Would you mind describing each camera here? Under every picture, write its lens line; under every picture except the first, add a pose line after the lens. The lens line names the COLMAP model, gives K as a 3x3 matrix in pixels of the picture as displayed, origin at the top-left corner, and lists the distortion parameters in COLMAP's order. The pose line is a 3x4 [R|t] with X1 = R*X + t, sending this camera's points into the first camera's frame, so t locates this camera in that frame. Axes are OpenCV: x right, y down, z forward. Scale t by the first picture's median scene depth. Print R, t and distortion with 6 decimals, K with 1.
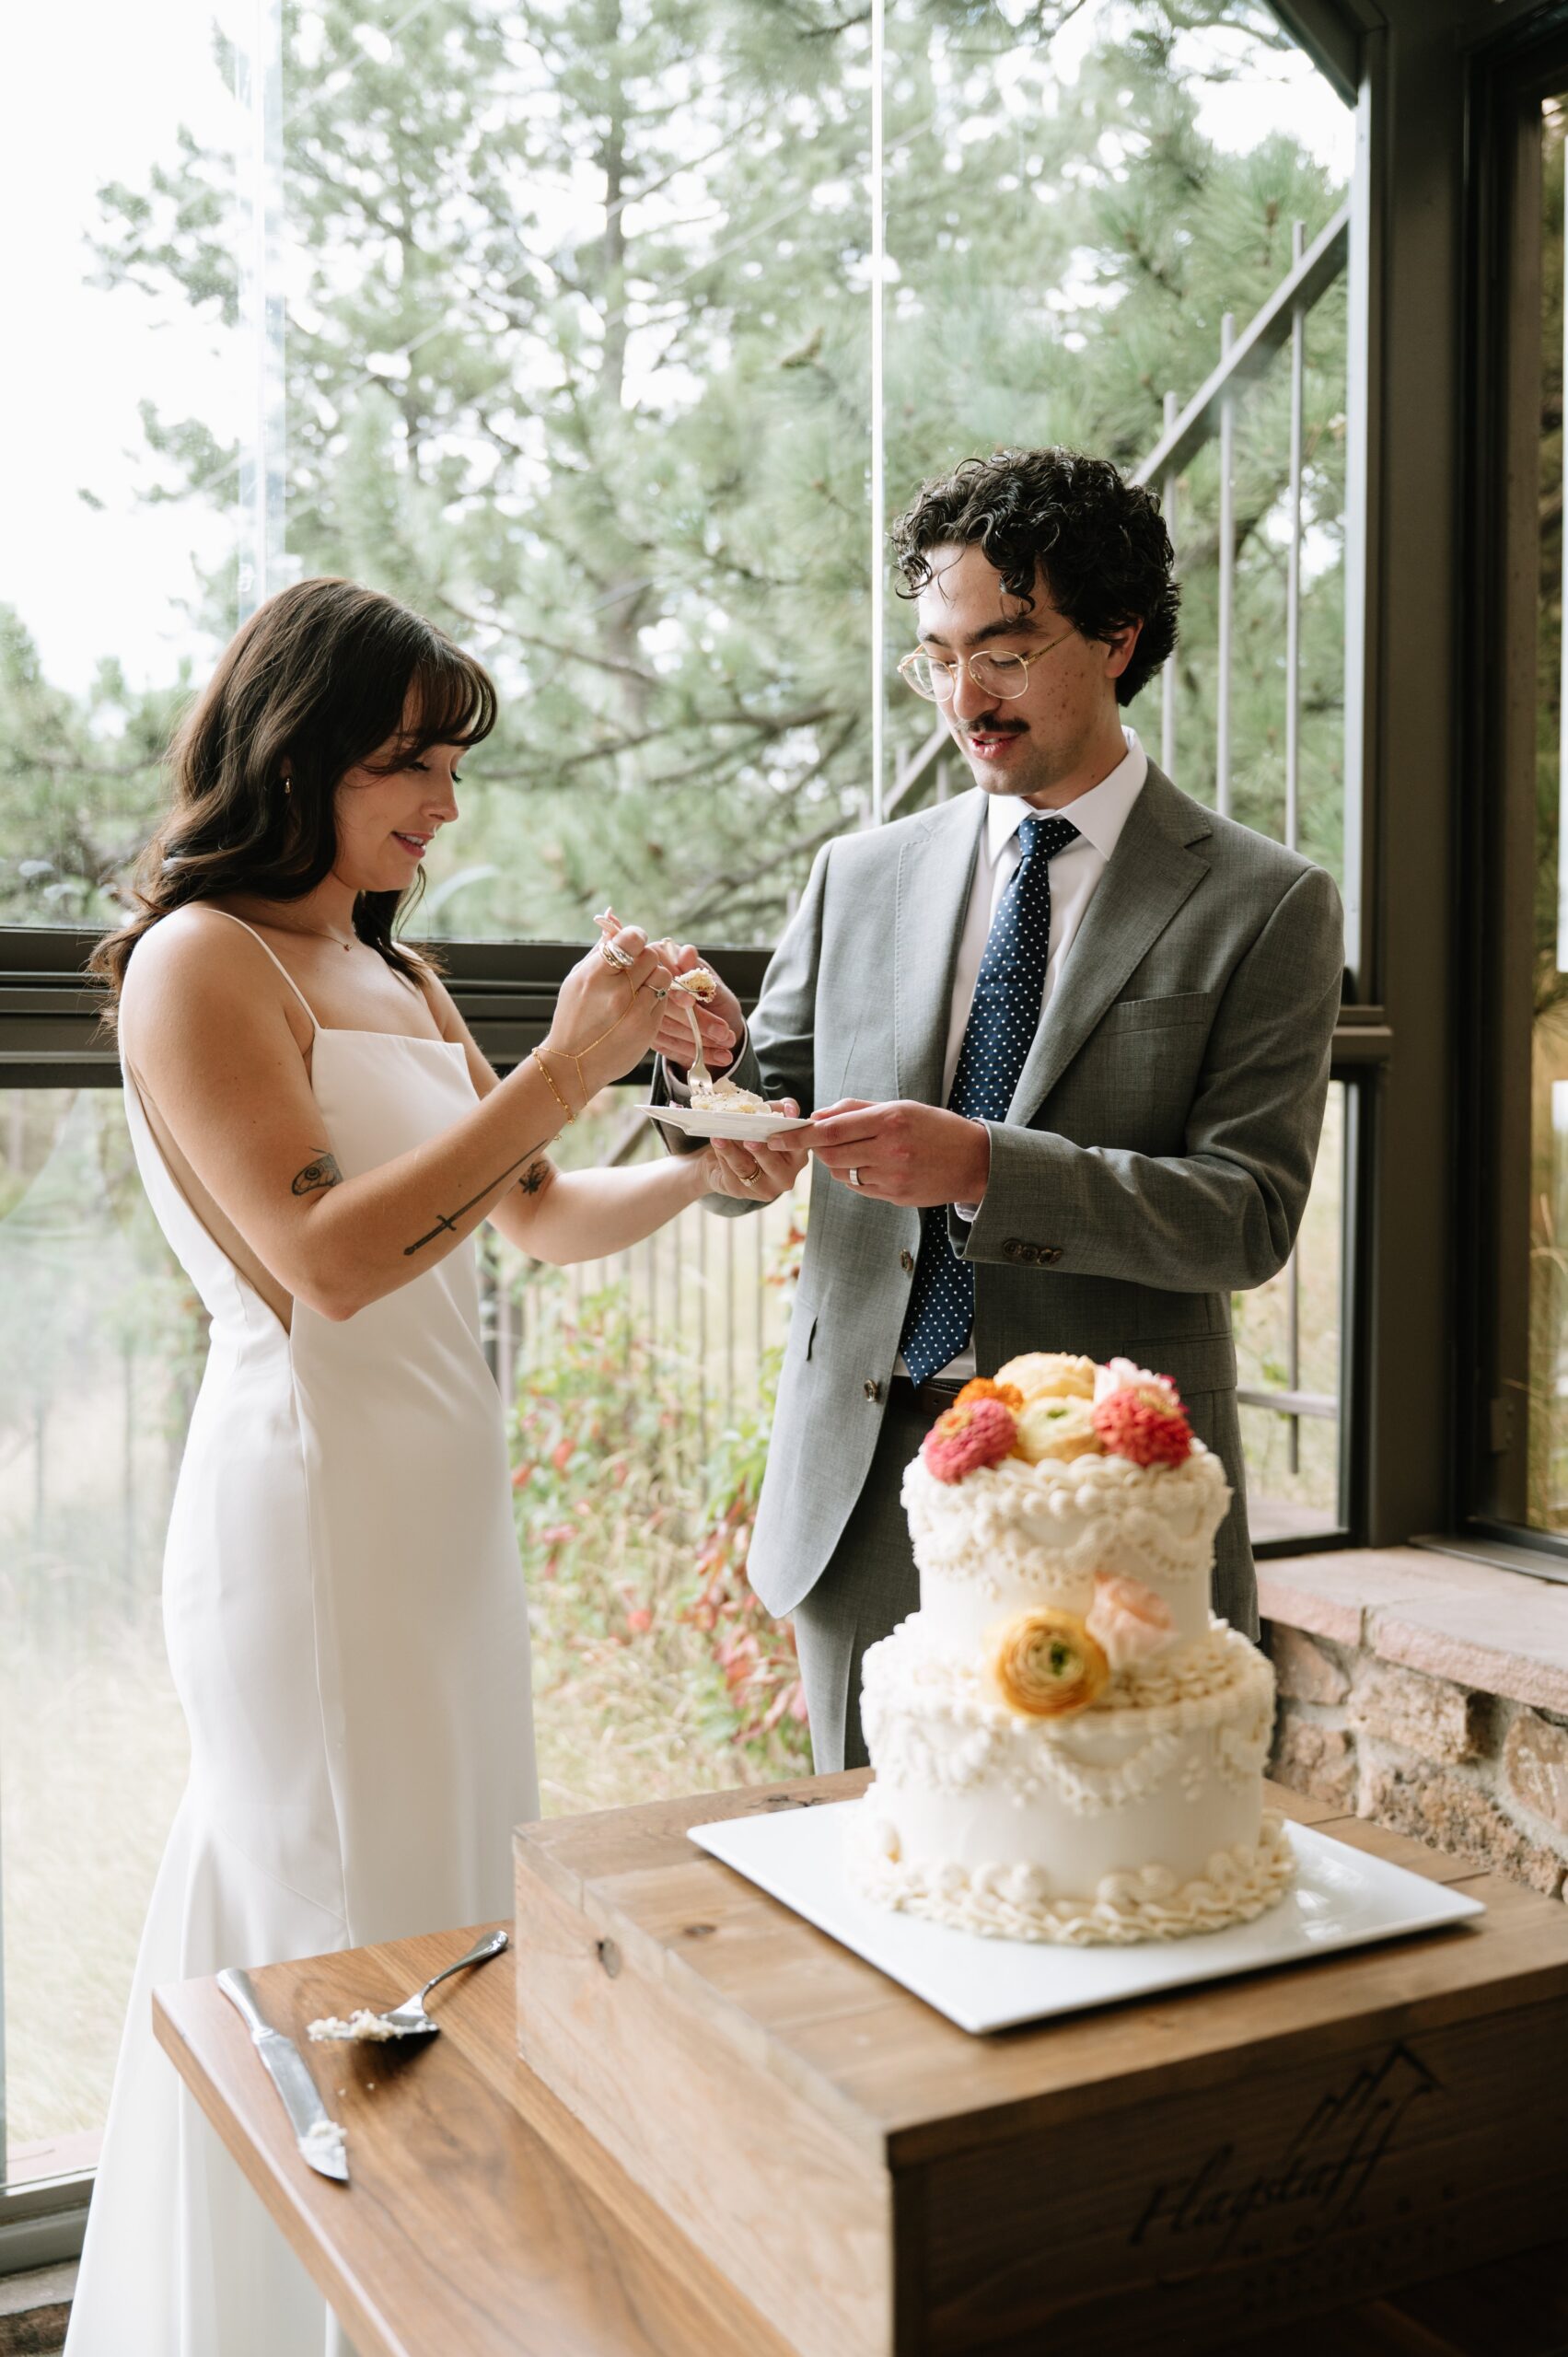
lens RADIAL K [[2201.8, 0, 784.0], [0, 2201.8, 1178.5], [0, 0, 1]] dist [-0.000850, -0.018880]
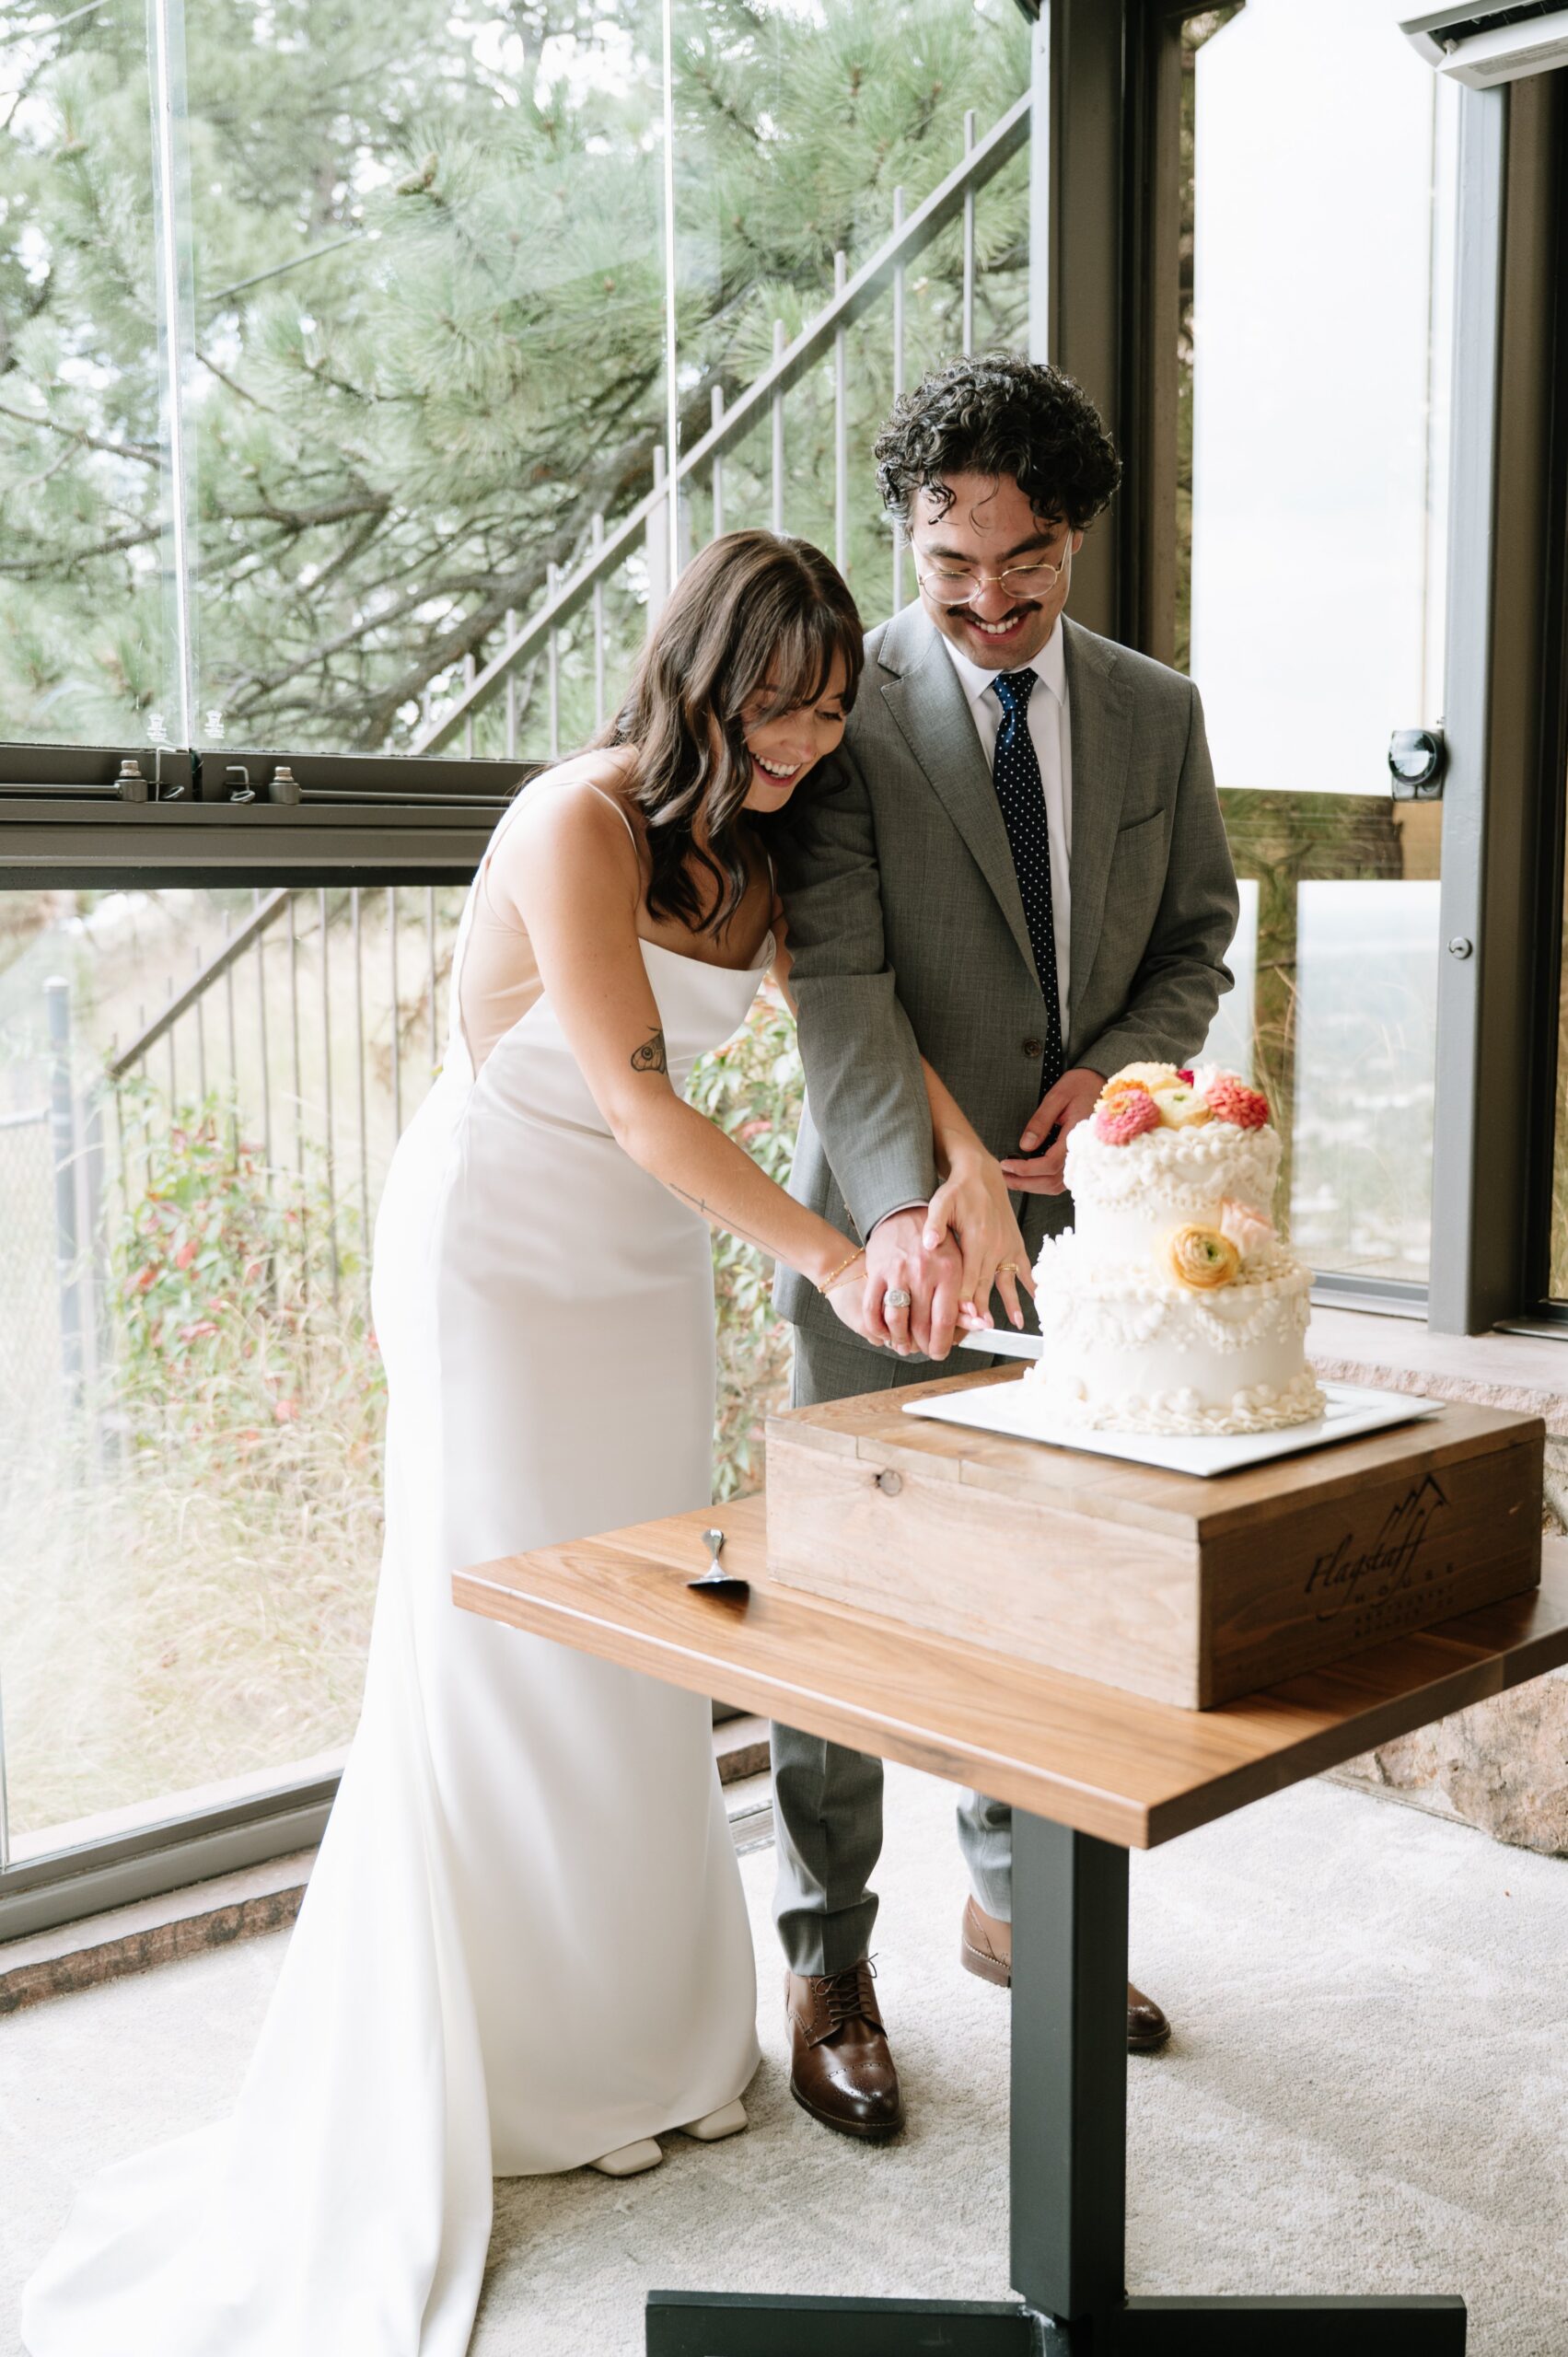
lens RADIAL K [[2201.8, 0, 784.0], [0, 2201.8, 1178.5], [0, 0, 1]] dist [-0.000850, -0.018880]
pose [[0.972985, -0.040933, 0.227212, -0.494922], [0.020722, 0.995669, 0.090634, 0.022182], [-0.229938, -0.083477, 0.969619, -0.397527]]
